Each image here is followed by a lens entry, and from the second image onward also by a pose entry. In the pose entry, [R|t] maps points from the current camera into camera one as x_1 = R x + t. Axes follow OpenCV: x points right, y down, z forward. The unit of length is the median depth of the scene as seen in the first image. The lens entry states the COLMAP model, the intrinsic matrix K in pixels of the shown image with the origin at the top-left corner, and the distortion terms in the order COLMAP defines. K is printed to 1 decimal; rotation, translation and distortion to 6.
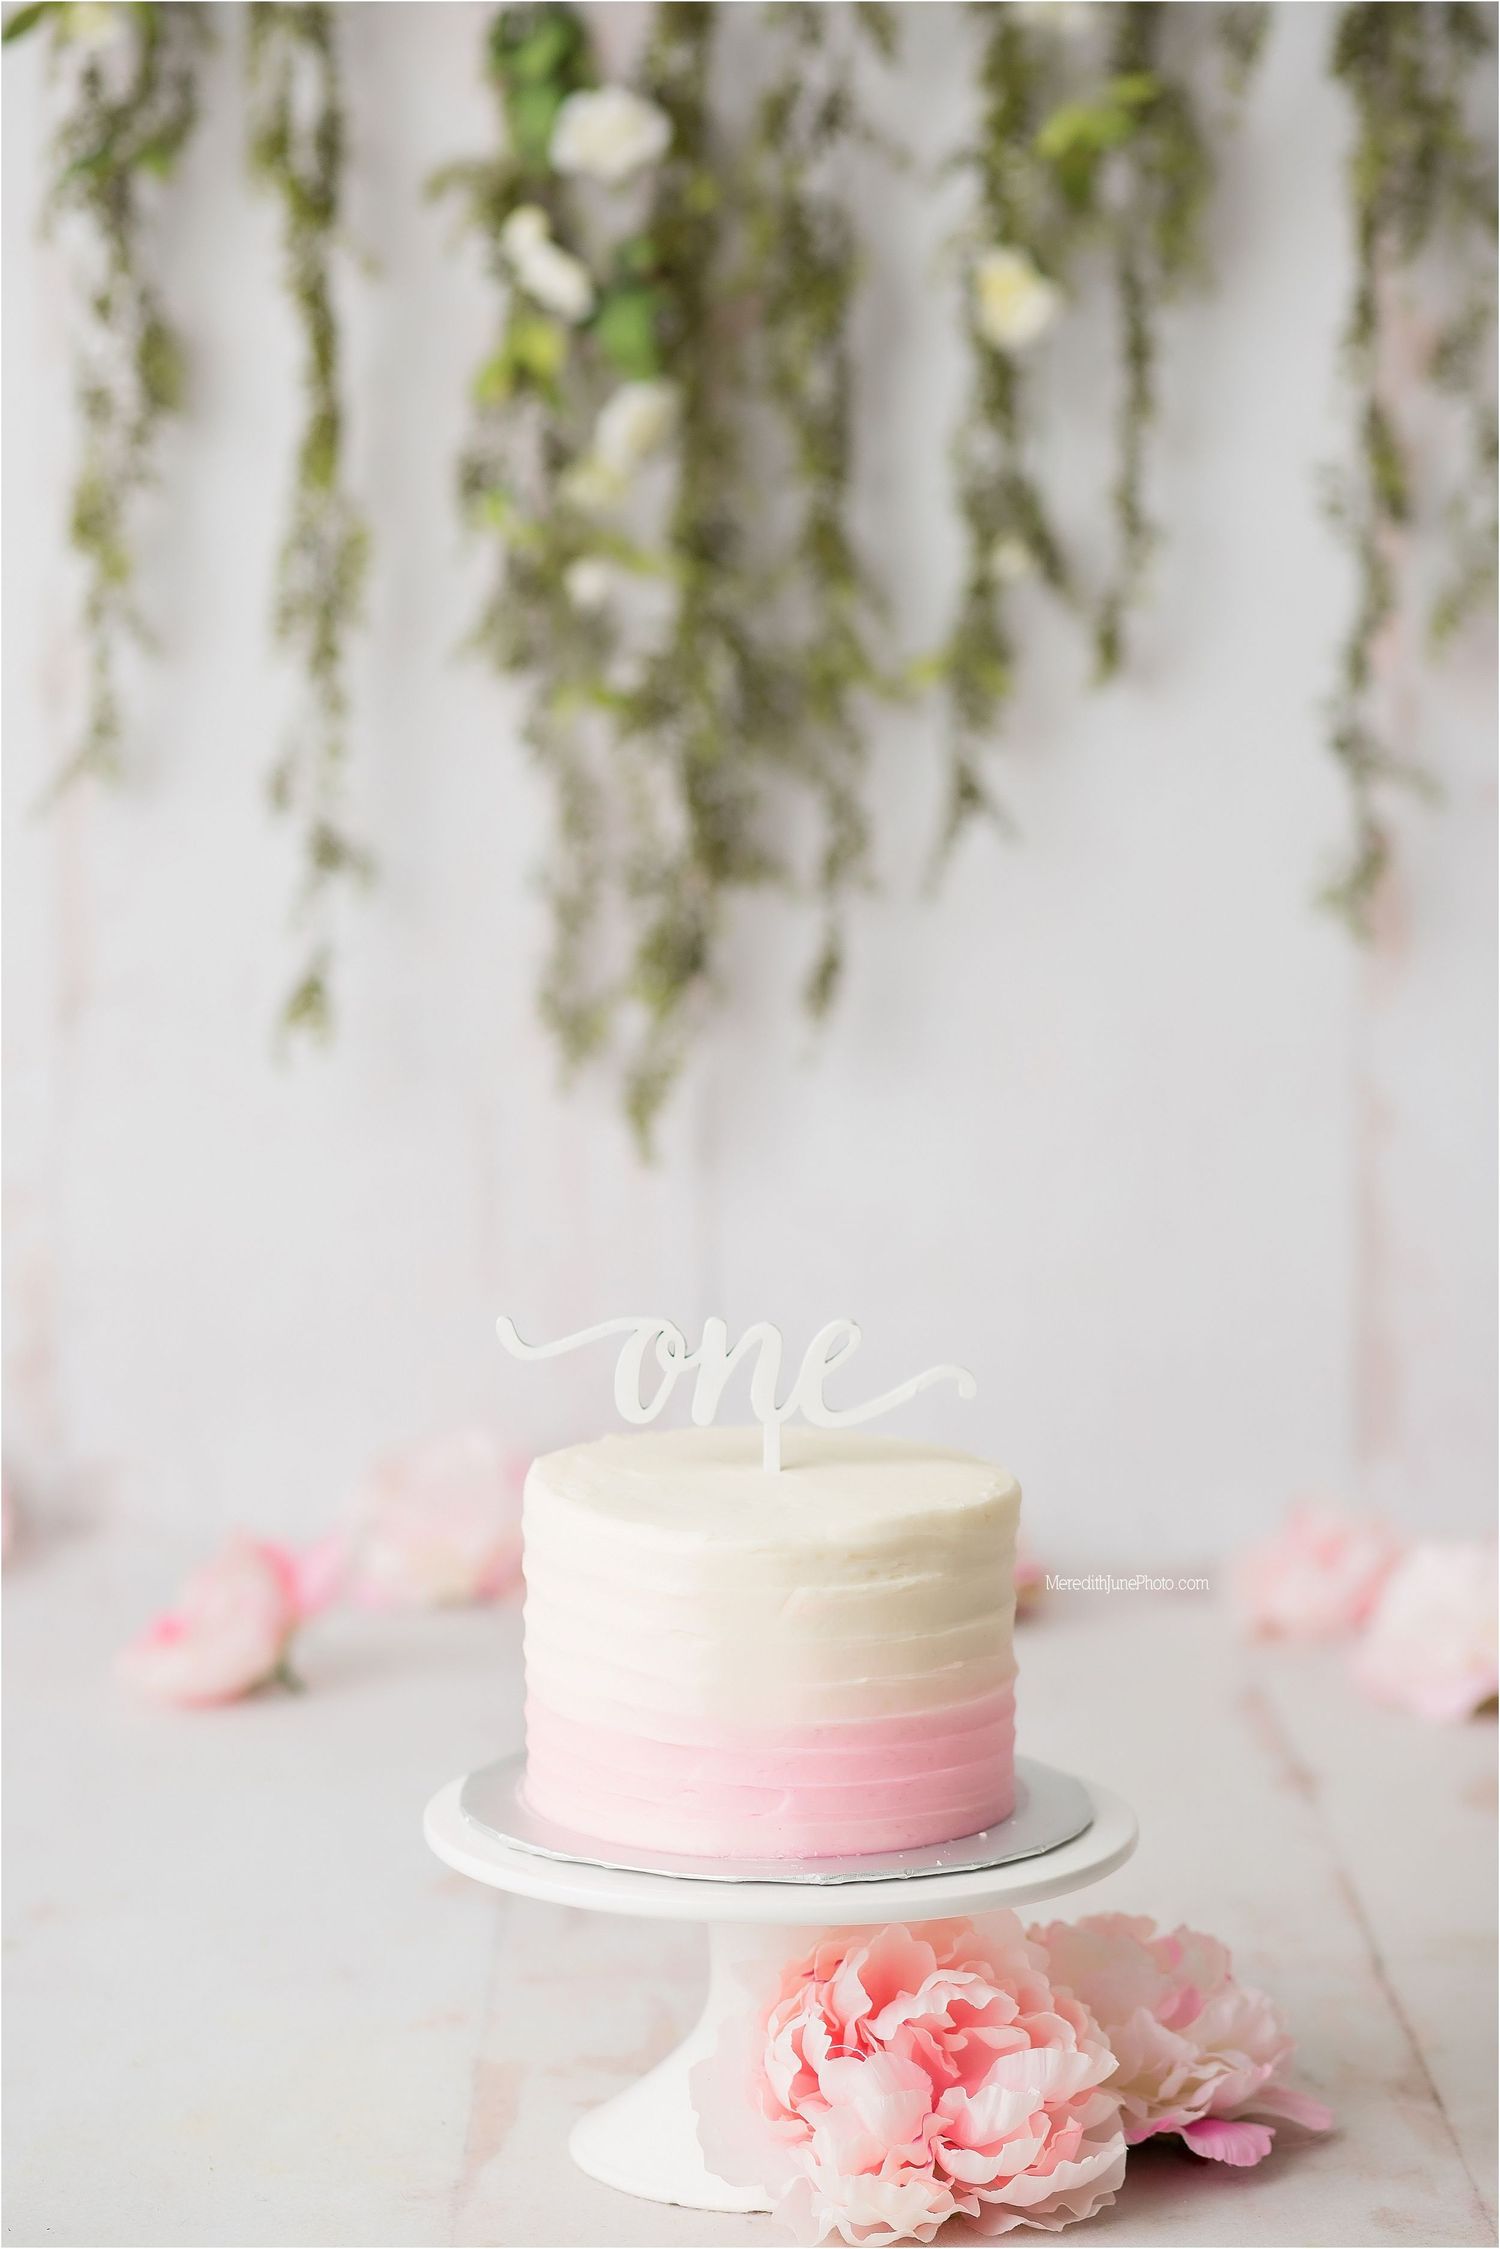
lens RADIAL K [[6070.7, 0, 750.0], [0, 6070.7, 1124.5], [0, 0, 1]] dist [0.041211, -0.136546]
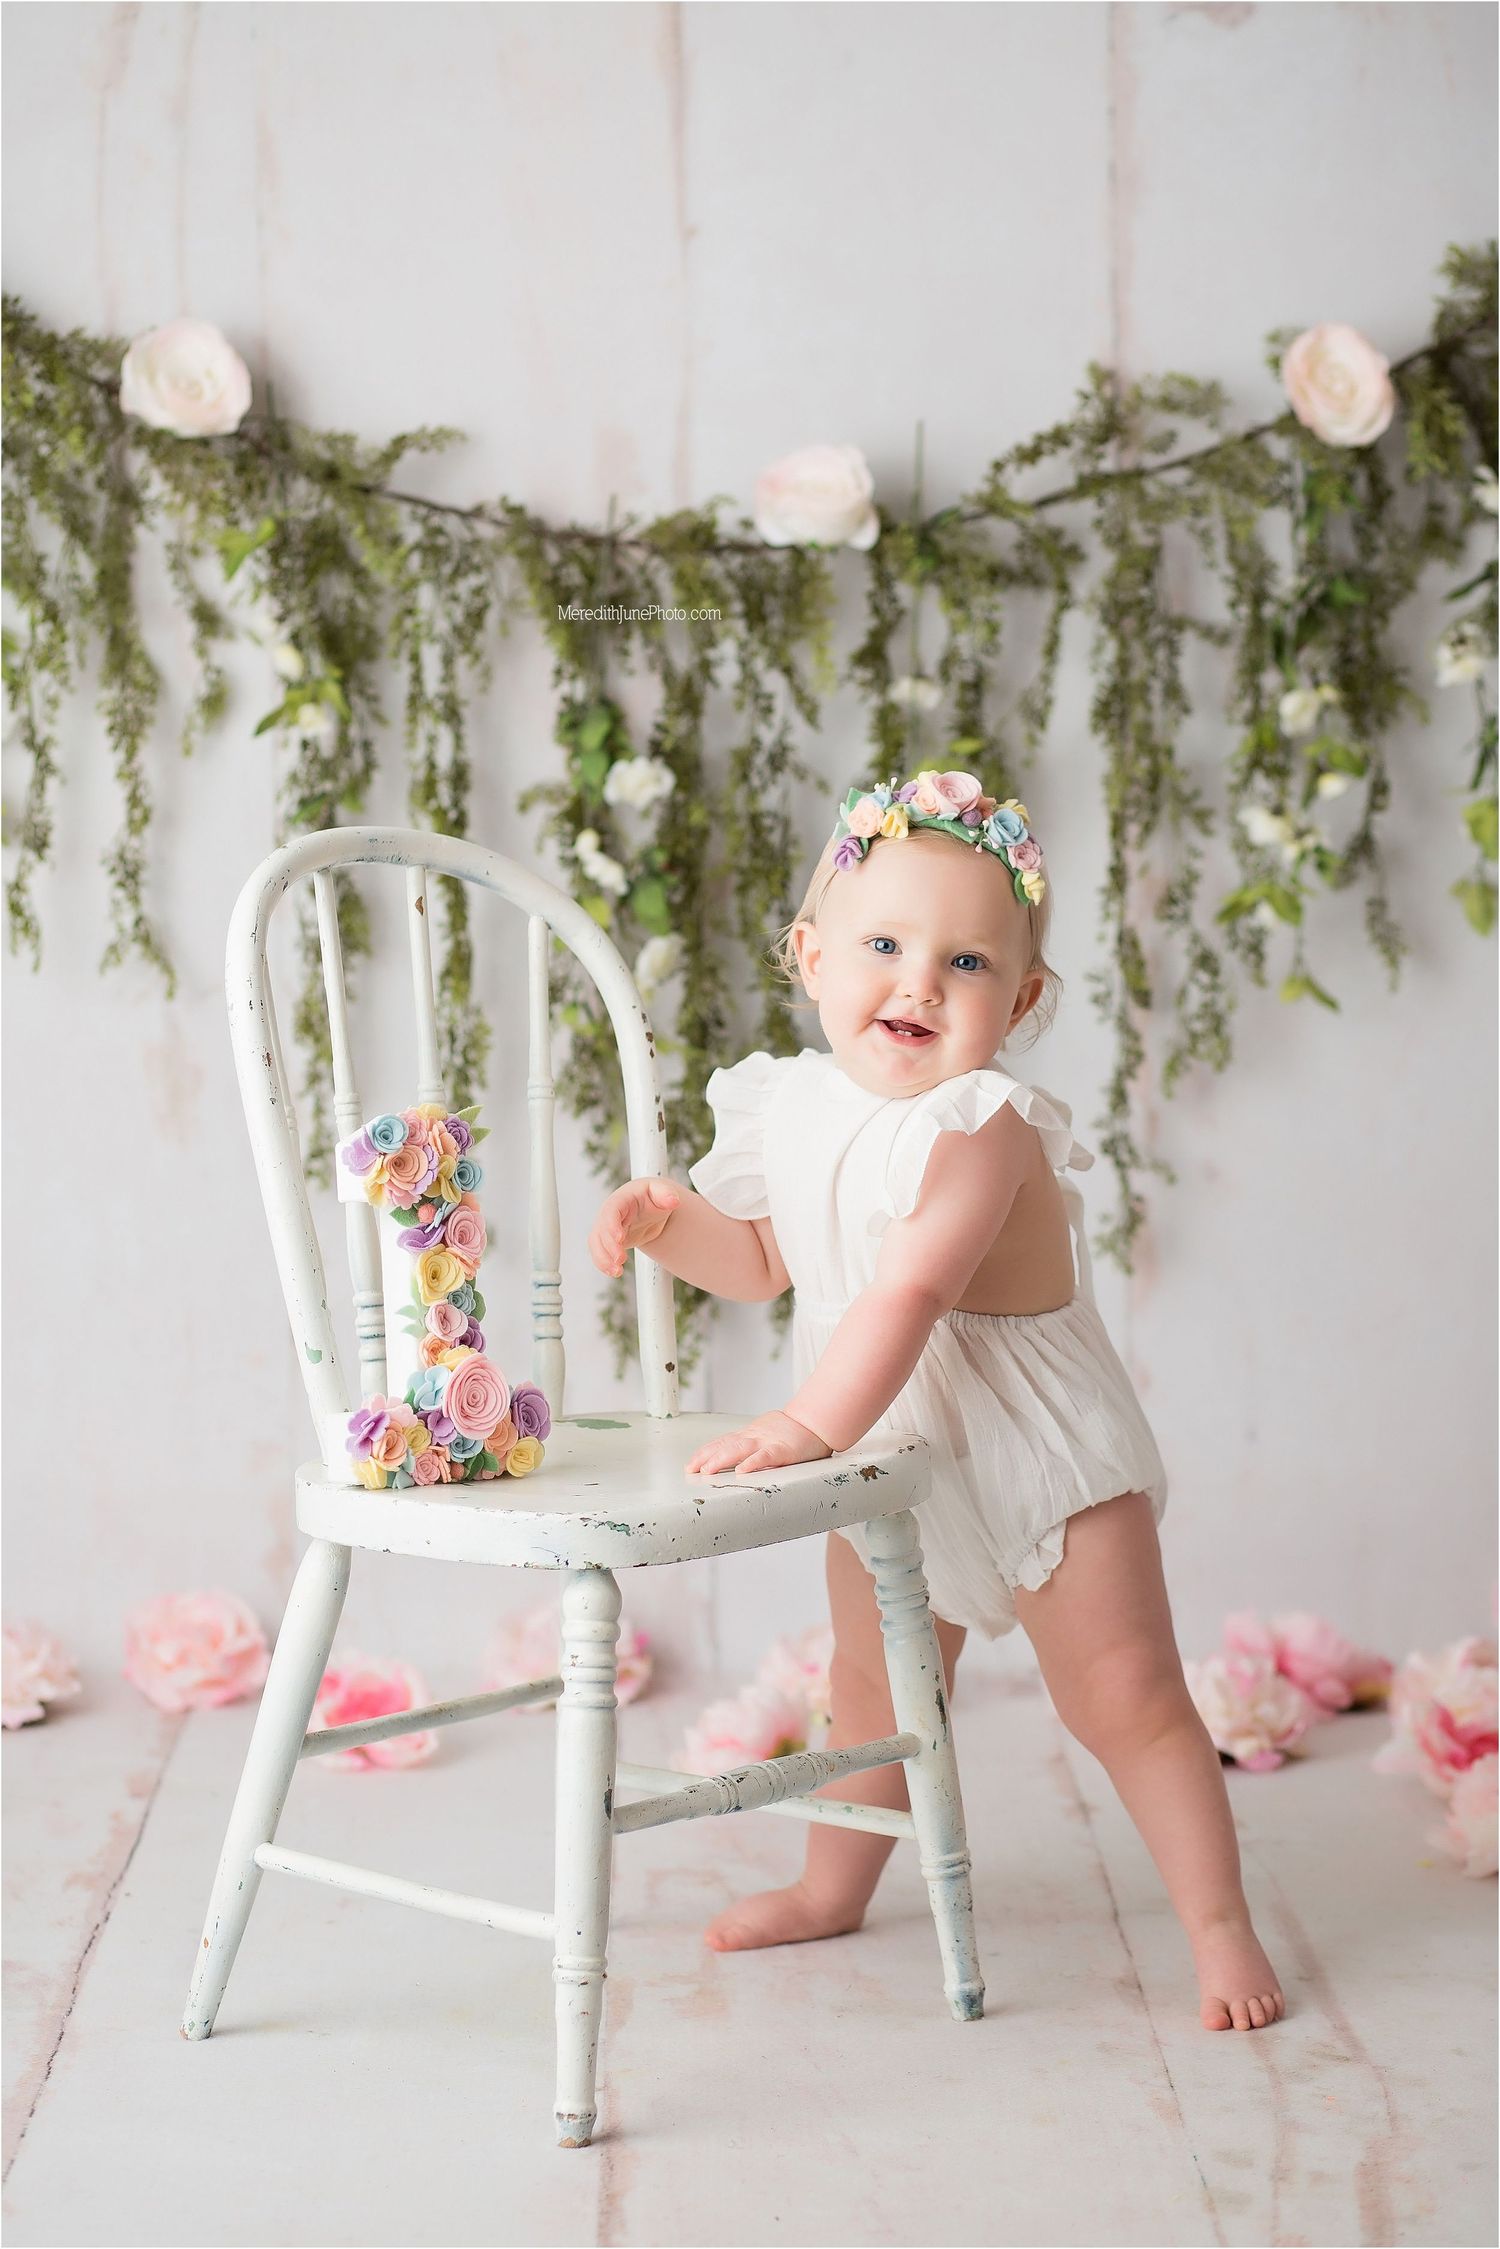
lens RADIAL K [[6070.7, 0, 750.0], [0, 6070.7, 1124.5], [0, 0, 1]] dist [0.041211, -0.136546]
pose [[0.999737, -0.021152, 0.008845, -0.009571], [0.021178, 0.999772, -0.002867, -0.066574], [-0.008783, 0.003053, 0.999957, -0.574498]]
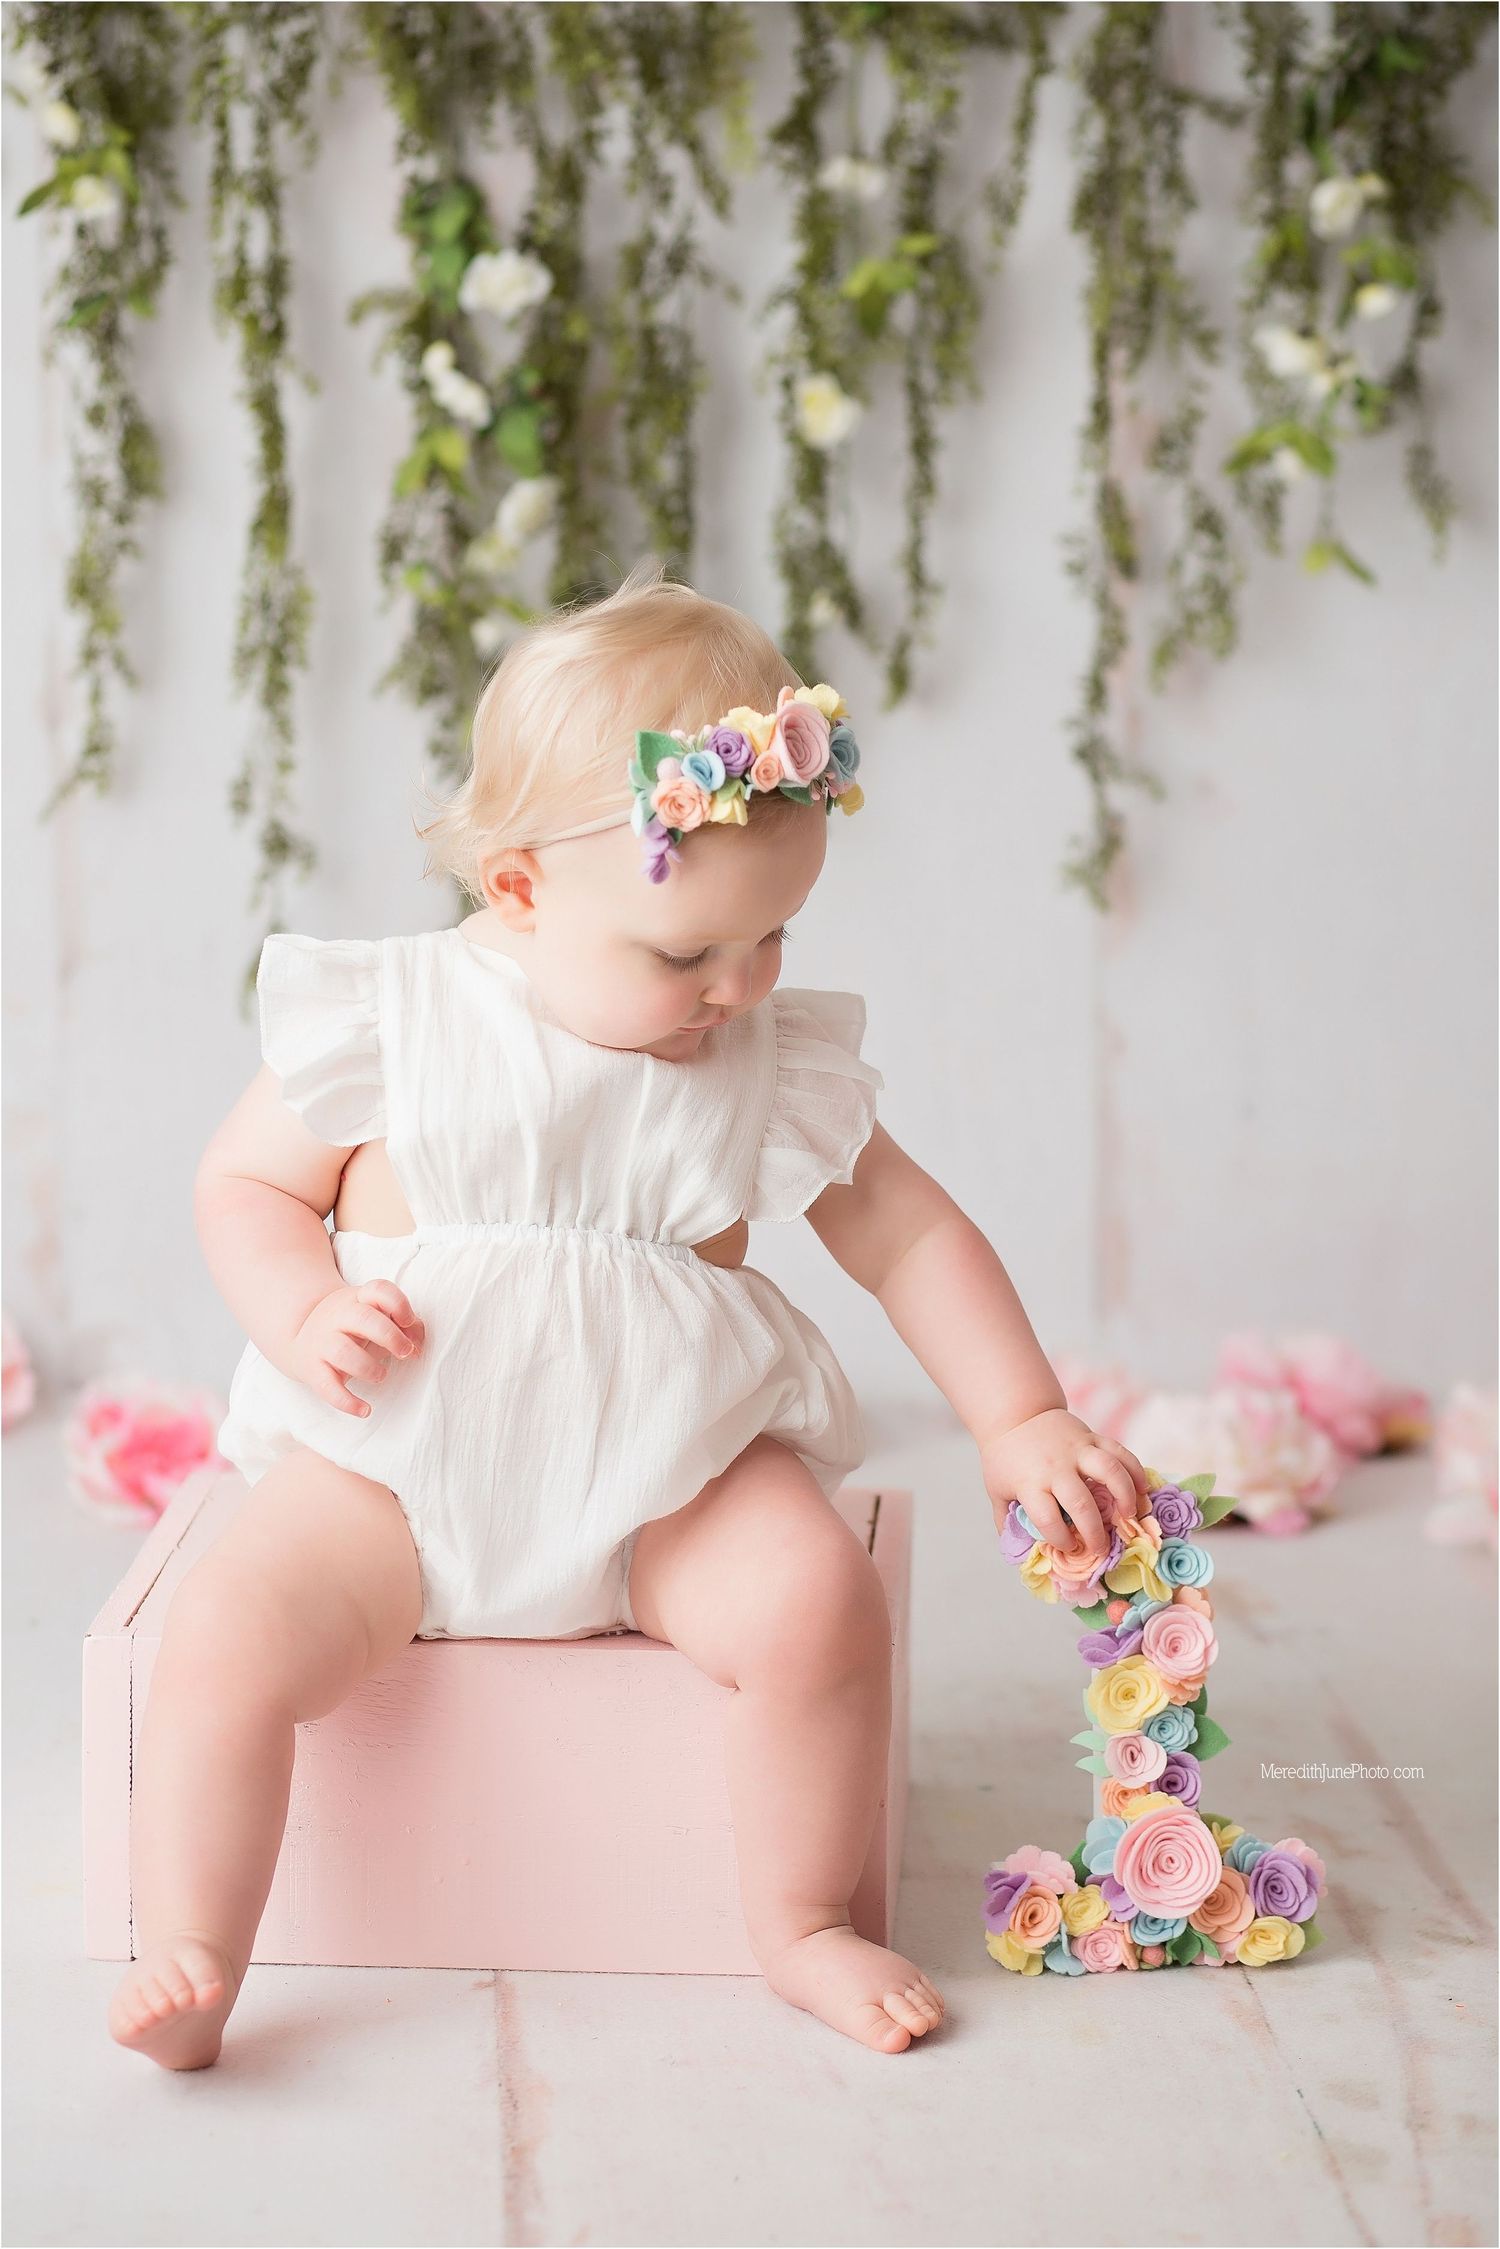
lens RADIAL K [[6070.7, 0, 750.0], [0, 6070.7, 1124.5], [0, 0, 1]] dist [0.041211, -0.136546]
pose [[0.998445, -0.012710, 0.054274, -0.041798], [0.009693, 0.998412, 0.055499, -0.056884], [-0.054893, -0.054887, 0.996983, -0.261702]]
